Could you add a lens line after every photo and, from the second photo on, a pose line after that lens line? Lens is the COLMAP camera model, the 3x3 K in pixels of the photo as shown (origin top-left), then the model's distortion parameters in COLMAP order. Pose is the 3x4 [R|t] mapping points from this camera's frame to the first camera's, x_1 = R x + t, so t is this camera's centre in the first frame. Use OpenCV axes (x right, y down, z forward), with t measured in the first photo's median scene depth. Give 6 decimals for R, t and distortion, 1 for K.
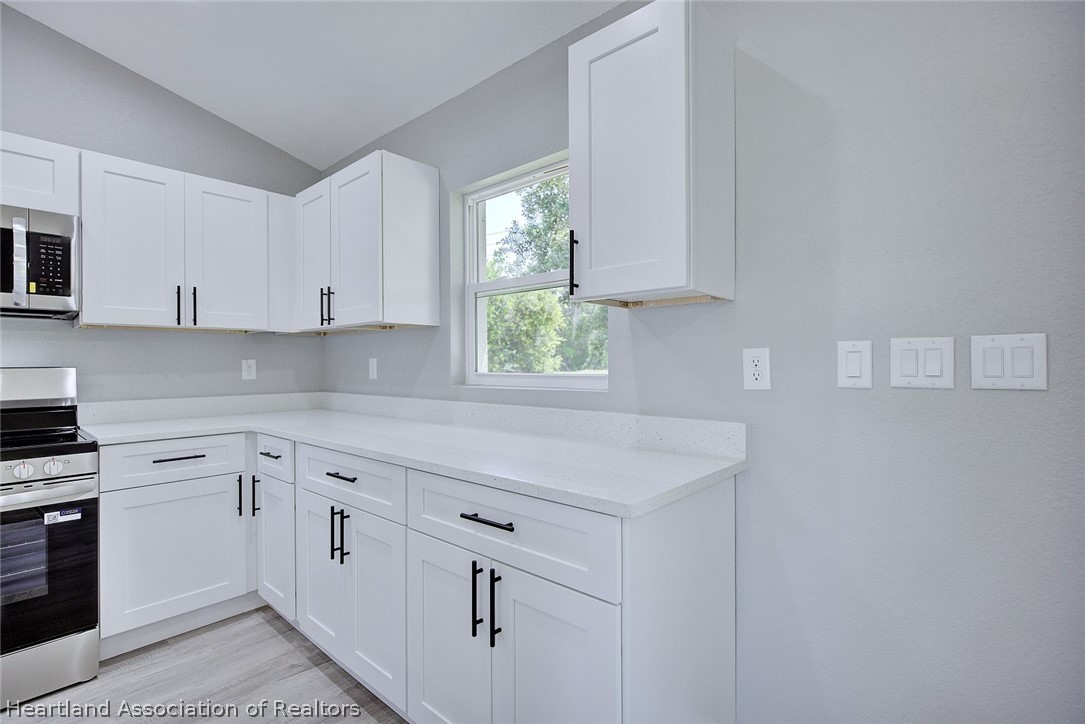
lens RADIAL K [[507.0, 0, 542.3], [0, 507.0, 360.3], [0, 0, 1]] dist [-0.006252, 0.000572]
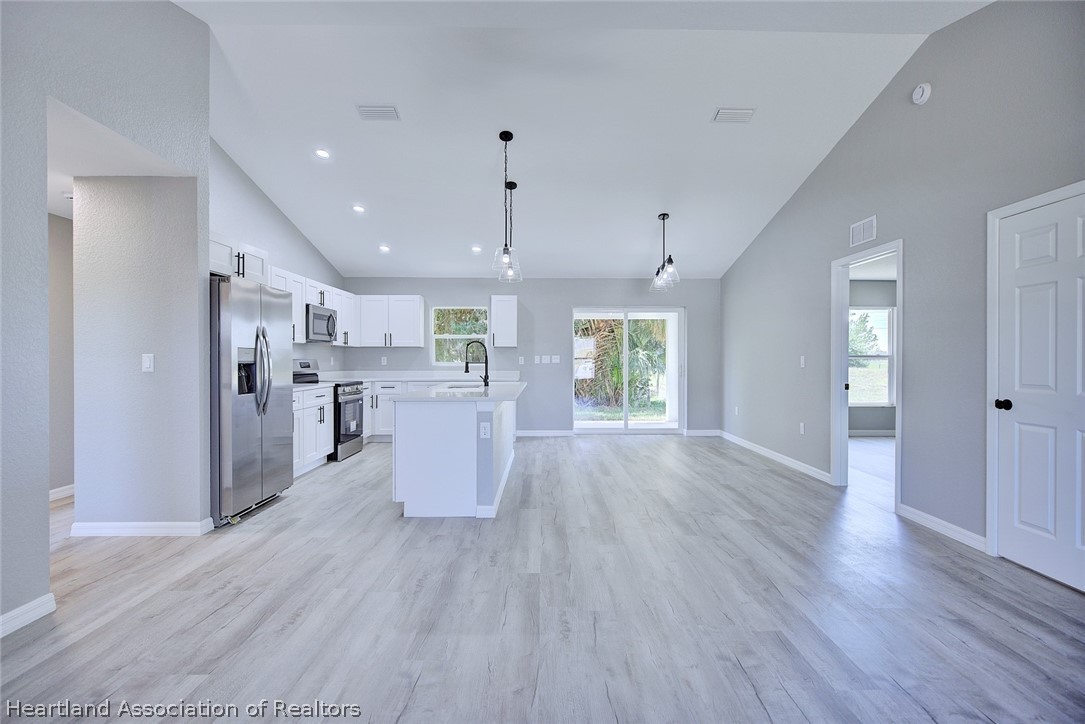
lens RADIAL K [[507.0, 0, 551.7], [0, 507.0, 364.9], [0, 0, 1]] dist [-0.006252, 0.000572]
pose [[0.715705, -0.000681, 0.698402, -2.057267], [-0.008195, 0.999923, 0.009372, 0.006824], [-0.698354, -0.012431, 0.715644, -2.038771]]
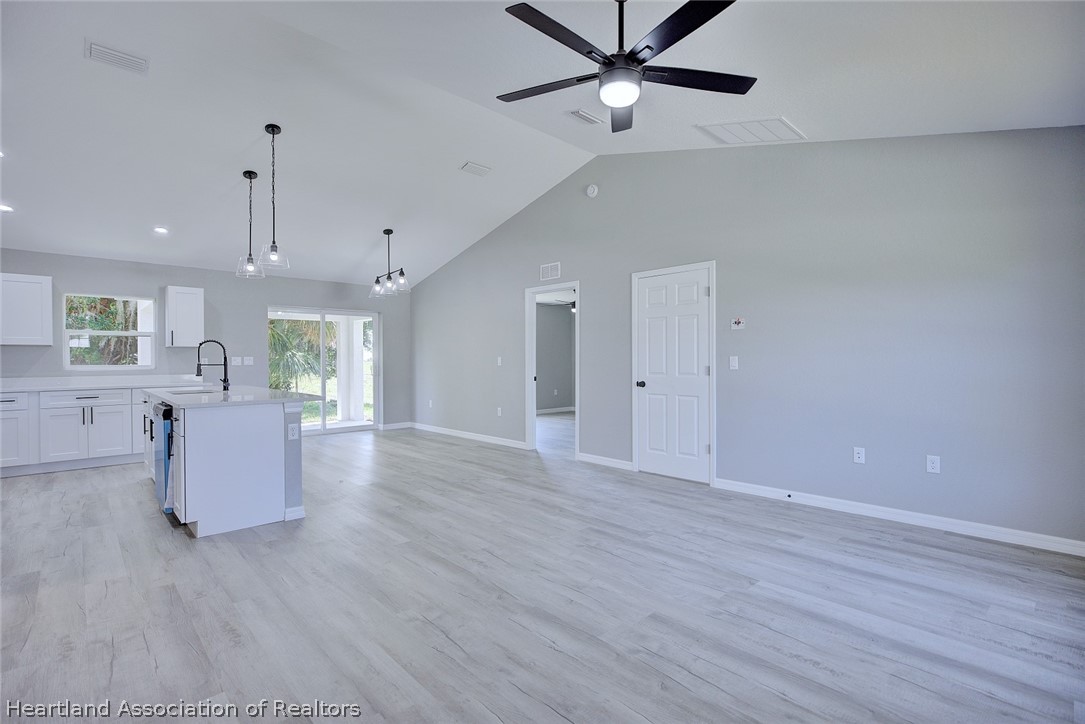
lens RADIAL K [[507.0, 0, 533.7], [0, 507.0, 358.3], [0, 0, 1]] dist [-0.006252, 0.000572]
pose [[0.067898, 0.010010, 0.997642, -2.673937], [0.001873, 0.999947, -0.010161, 0.020458], [-0.997690, 0.002559, 0.067876, -1.565571]]
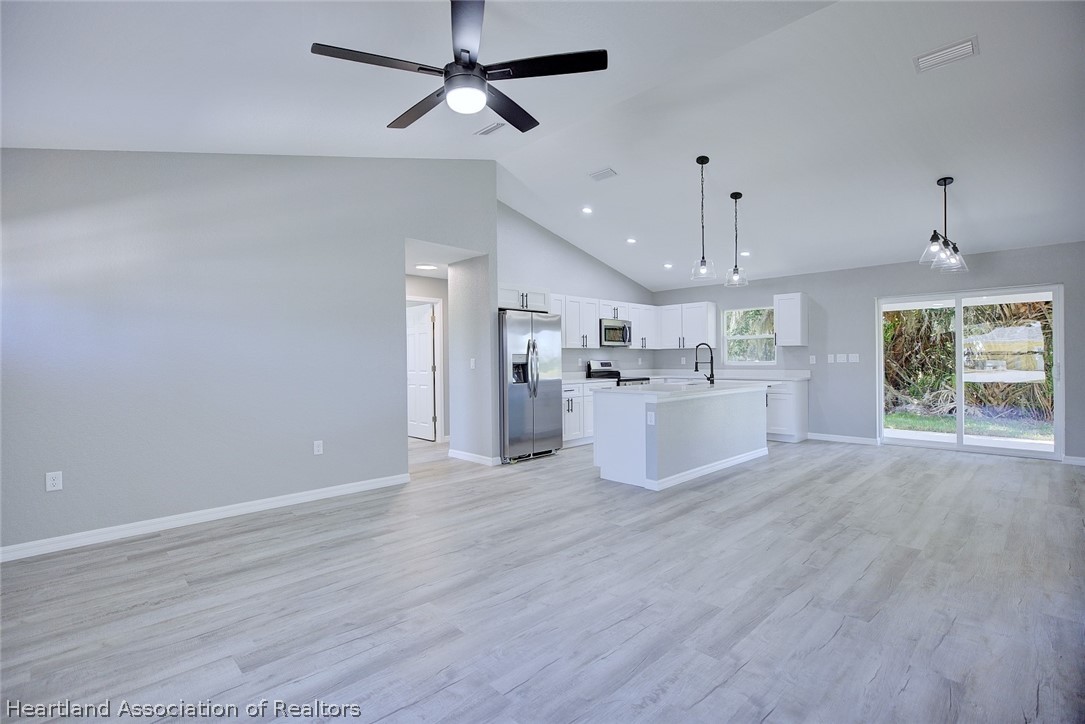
lens RADIAL K [[507.0, 0, 546.5], [0, 507.0, 352.1], [0, 0, 1]] dist [-0.006252, 0.000572]
pose [[0.999076, -0.001701, -0.042946, -1.346640], [0.001209, 0.999933, -0.011477, -0.002158], [0.042963, 0.011414, 0.999011, -2.780145]]
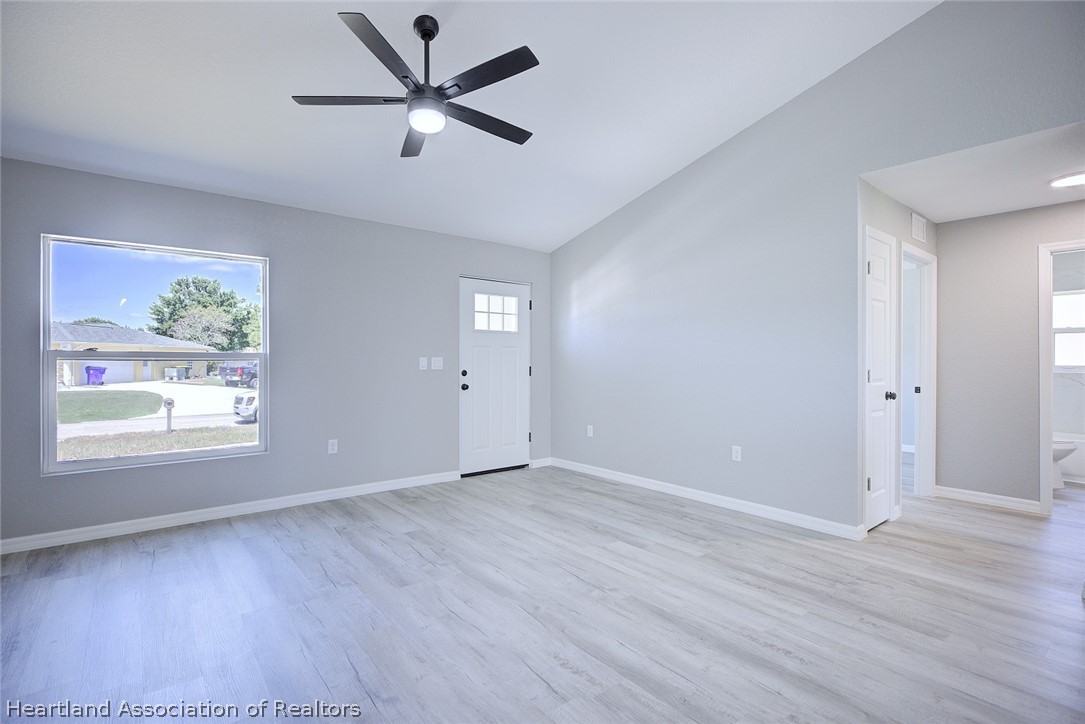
lens RADIAL K [[507.0, 0, 533.6], [0, 507.0, 360.8], [0, 0, 1]] dist [-0.006252, 0.000572]
pose [[-0.148489, 0.008441, -0.988878, -0.403723], [-0.000071, 0.999963, 0.008547, -0.000409], [0.988914, 0.001339, -0.148483, -1.247819]]
